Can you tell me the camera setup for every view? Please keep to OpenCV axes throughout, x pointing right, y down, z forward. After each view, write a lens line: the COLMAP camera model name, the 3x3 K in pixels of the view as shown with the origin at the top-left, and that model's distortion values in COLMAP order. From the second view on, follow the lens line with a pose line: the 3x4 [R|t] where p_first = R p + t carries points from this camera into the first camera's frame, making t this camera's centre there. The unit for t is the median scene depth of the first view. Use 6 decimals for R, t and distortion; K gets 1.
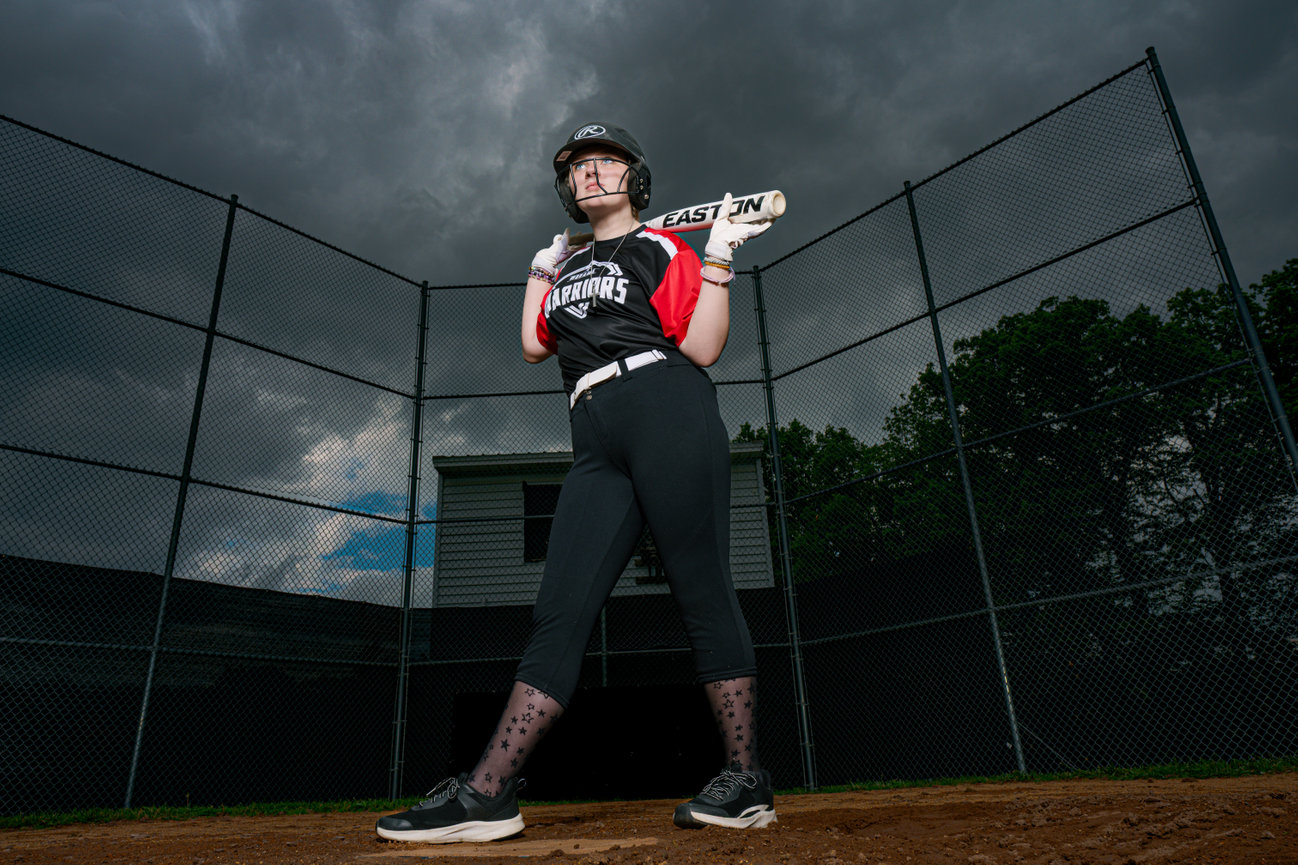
lens RADIAL K [[822.9, 0, 649.0], [0, 822.9, 432.5], [0, 0, 1]] dist [-0.001956, 0.000434]
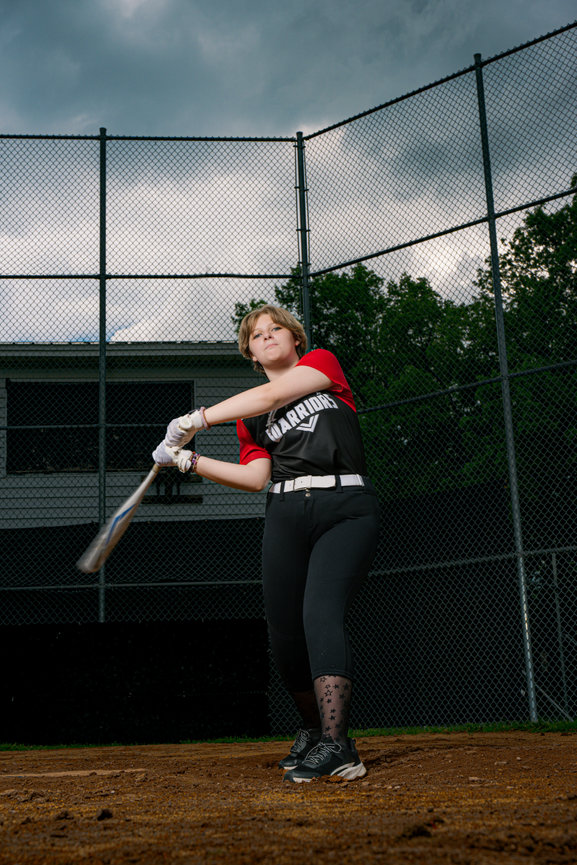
lens RADIAL K [[1140.0, 0, 288.5], [0, 1140.0, 432.5], [0, 0, 1]] dist [0.075896, -0.011726]
pose [[0.993183, 0.033089, 0.111772, 0.001438], [-0.049904, 0.987247, 0.151169, -0.087162], [-0.105345, -0.155716, 0.982168, -0.194382]]
